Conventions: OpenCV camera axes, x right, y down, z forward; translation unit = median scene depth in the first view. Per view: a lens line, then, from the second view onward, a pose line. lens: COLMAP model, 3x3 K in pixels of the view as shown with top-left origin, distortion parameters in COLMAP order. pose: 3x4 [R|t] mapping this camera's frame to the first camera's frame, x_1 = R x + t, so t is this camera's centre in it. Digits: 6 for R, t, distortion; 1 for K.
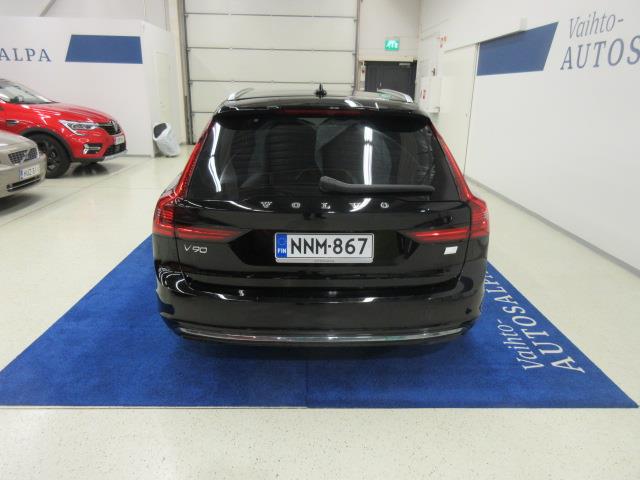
lens RADIAL K [[483.4, 0, 320.0], [0, 483.4, 240.0], [0, 0, 1]] dist [0.010465, -0.000754]
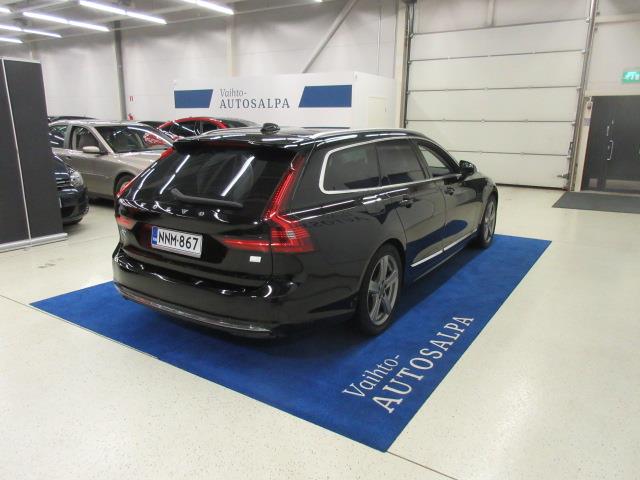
lens RADIAL K [[483.4, 0, 320.0], [0, 483.4, 240.0], [0, 0, 1]] dist [0.010465, -0.000754]
pose [[0.816258, 0.127790, -0.563375, 0.871793], [-0.170134, 0.985151, -0.023041, -0.019756], [0.552066, 0.114657, 0.825880, 0.080648]]
